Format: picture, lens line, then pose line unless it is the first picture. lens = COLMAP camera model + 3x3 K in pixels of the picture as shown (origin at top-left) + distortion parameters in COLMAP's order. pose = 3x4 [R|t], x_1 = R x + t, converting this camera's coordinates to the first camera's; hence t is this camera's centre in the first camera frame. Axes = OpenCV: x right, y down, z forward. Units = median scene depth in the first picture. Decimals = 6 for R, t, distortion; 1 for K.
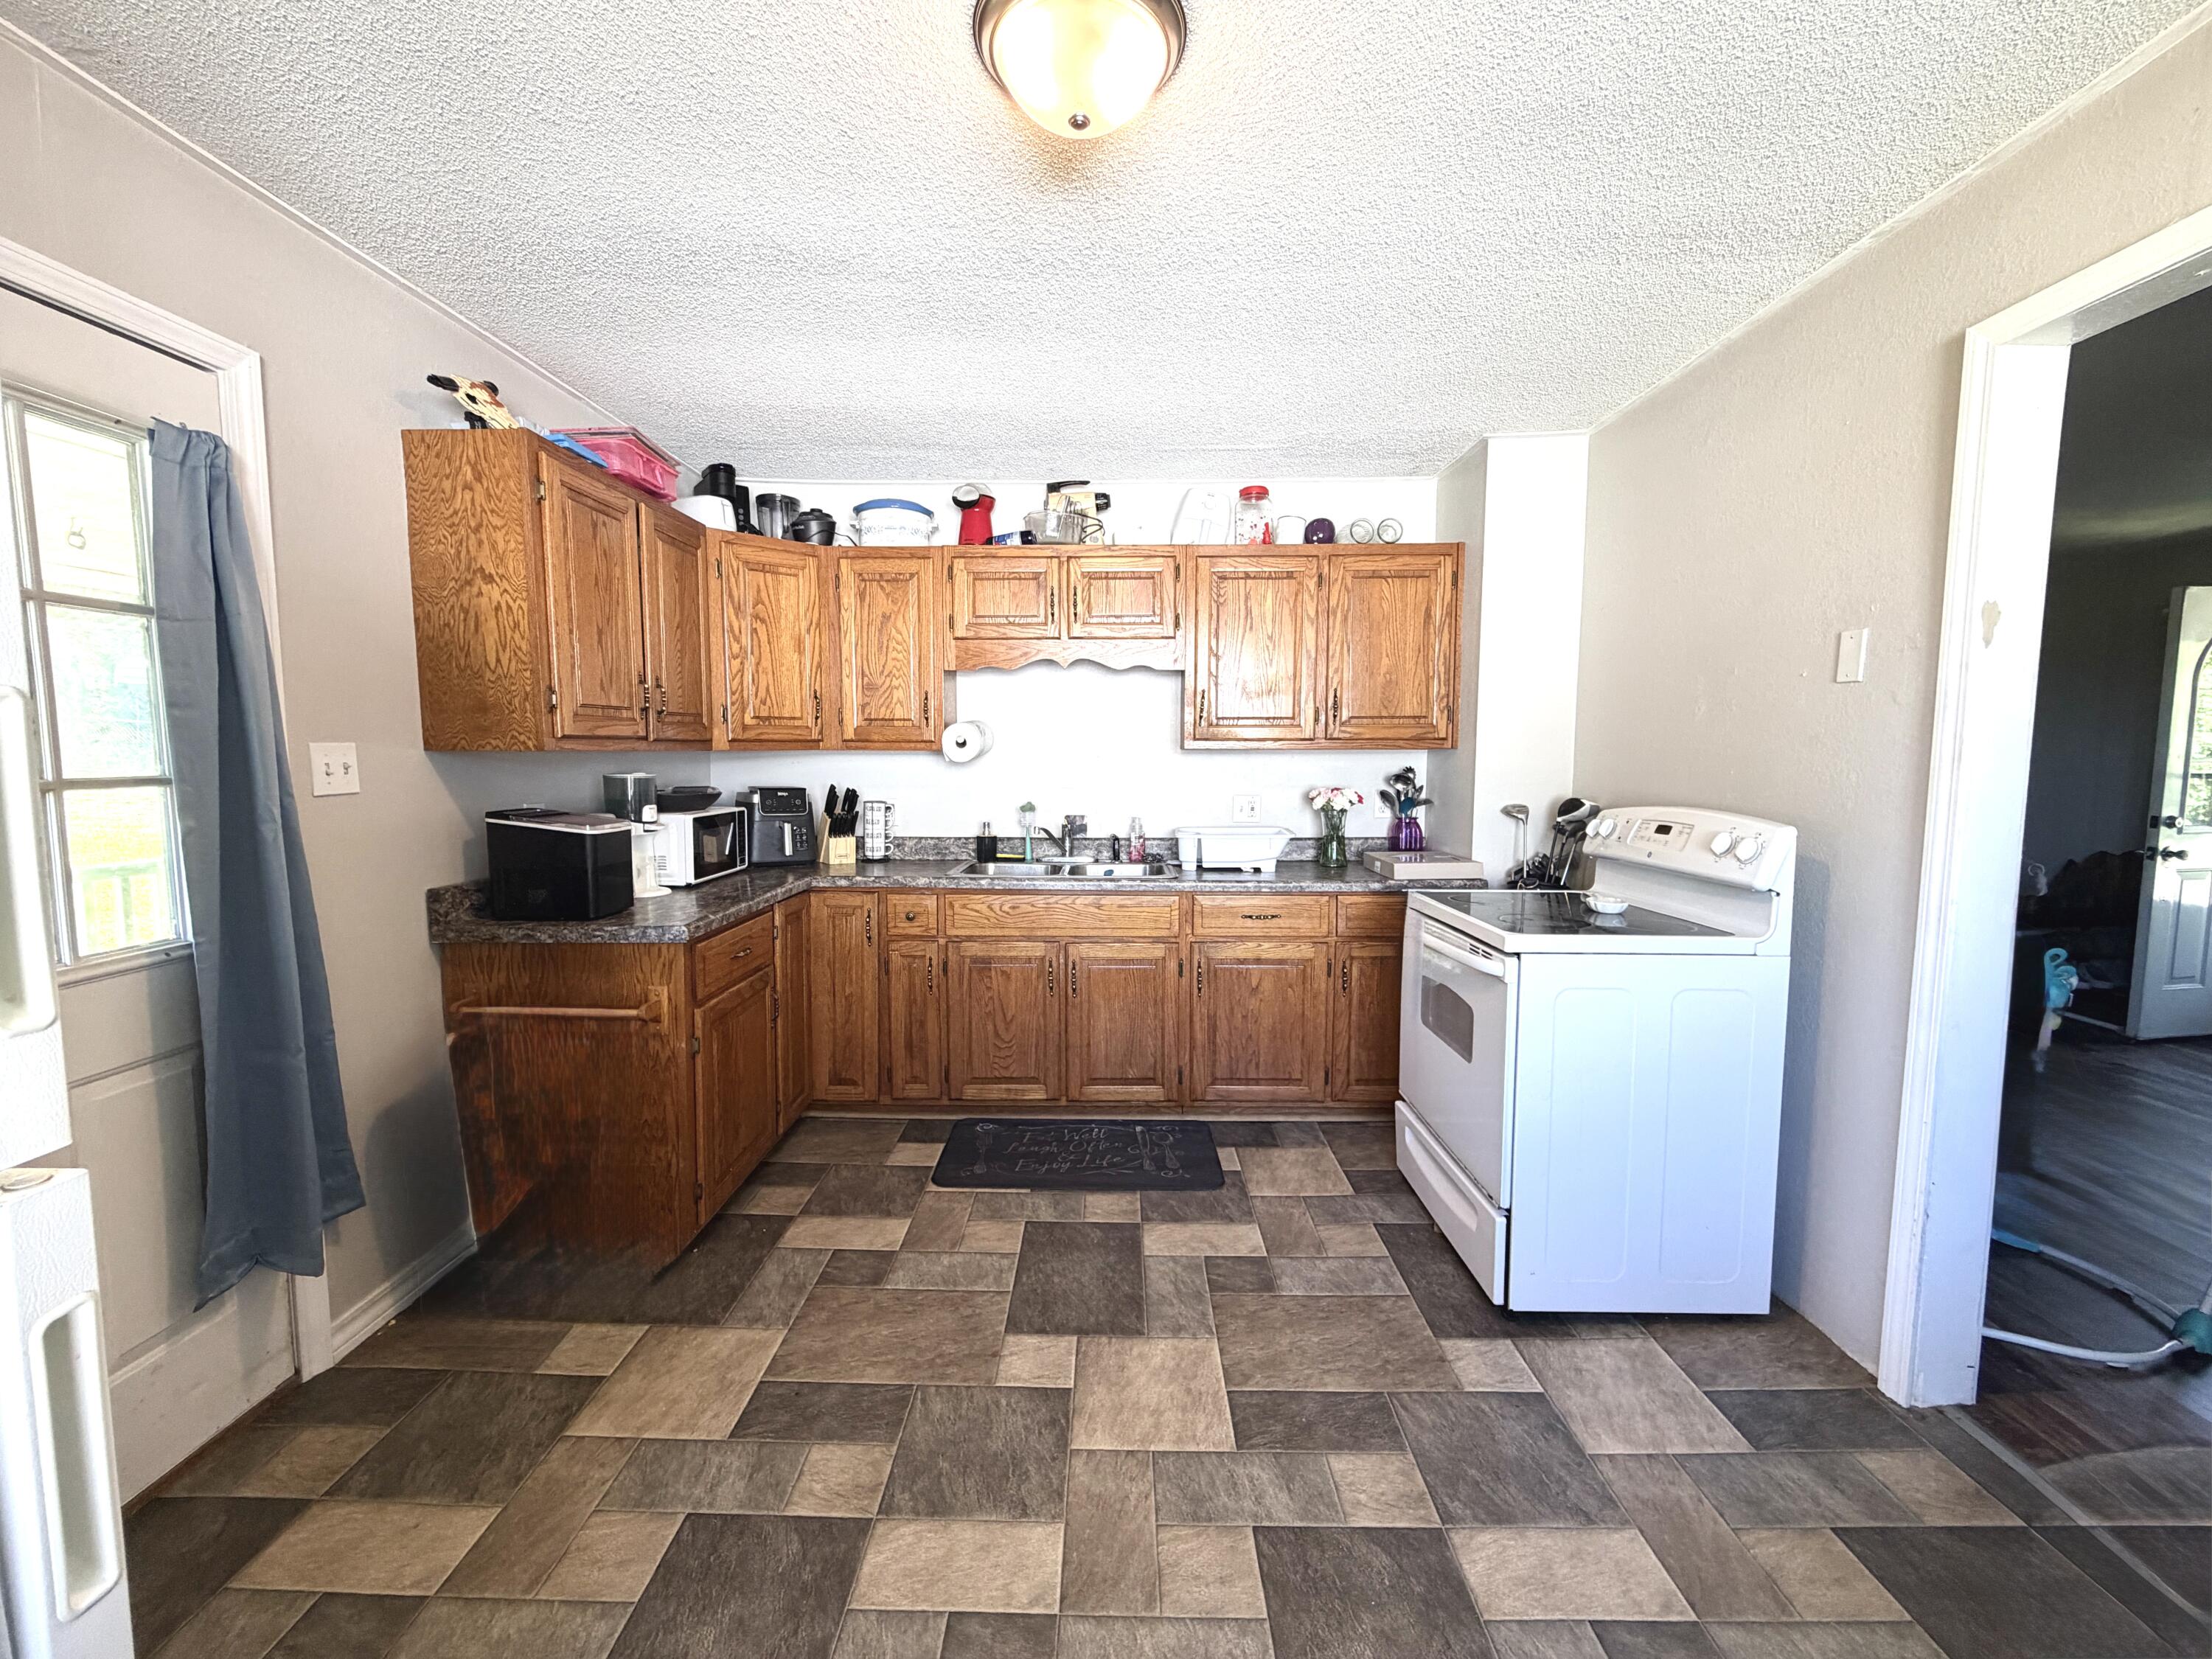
lens RADIAL K [[883.2, 0, 1101.3], [0, 883.2, 829.2], [0, 0, 1]] dist [-0.002171, 0.001145]
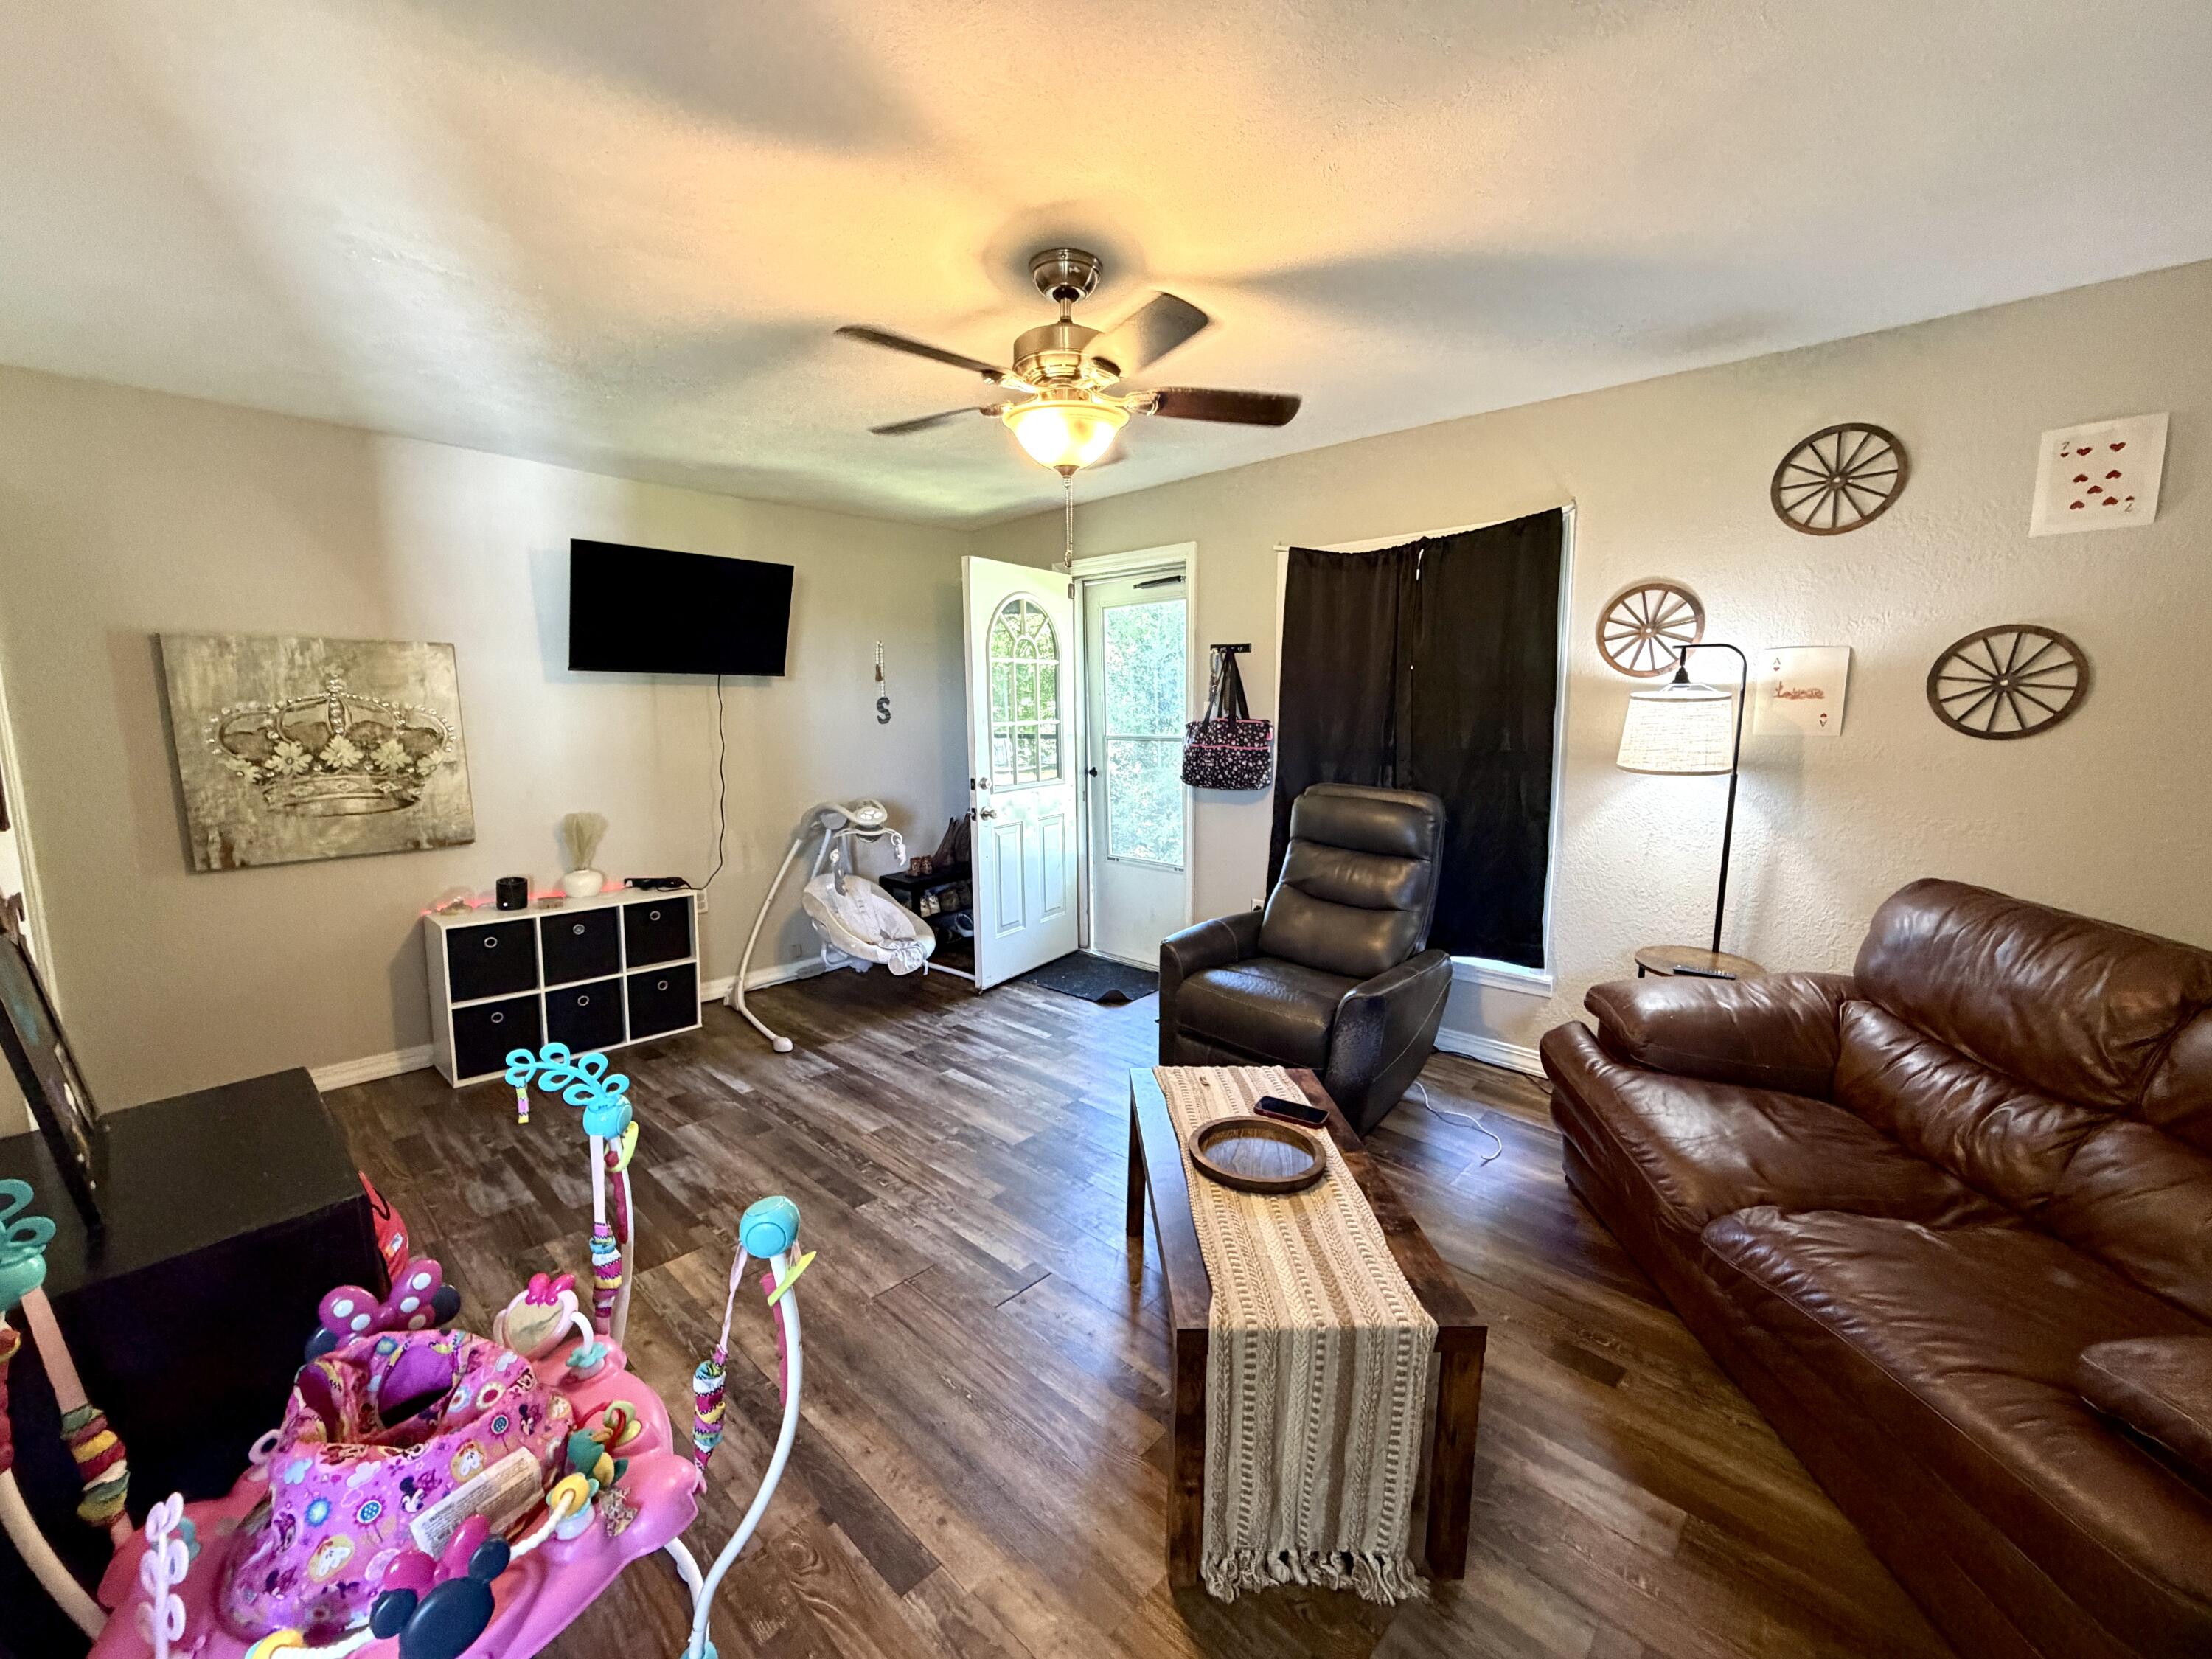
lens RADIAL K [[883.2, 0, 1109.5], [0, 883.2, 825.0], [0, 0, 1]] dist [-0.002171, 0.001145]
pose [[0.657811, -0.105288, 0.745788, 0.918207], [0.074305, 0.994423, 0.074849, -0.046728], [-0.749509, 0.006179, 0.661966, 0.337075]]
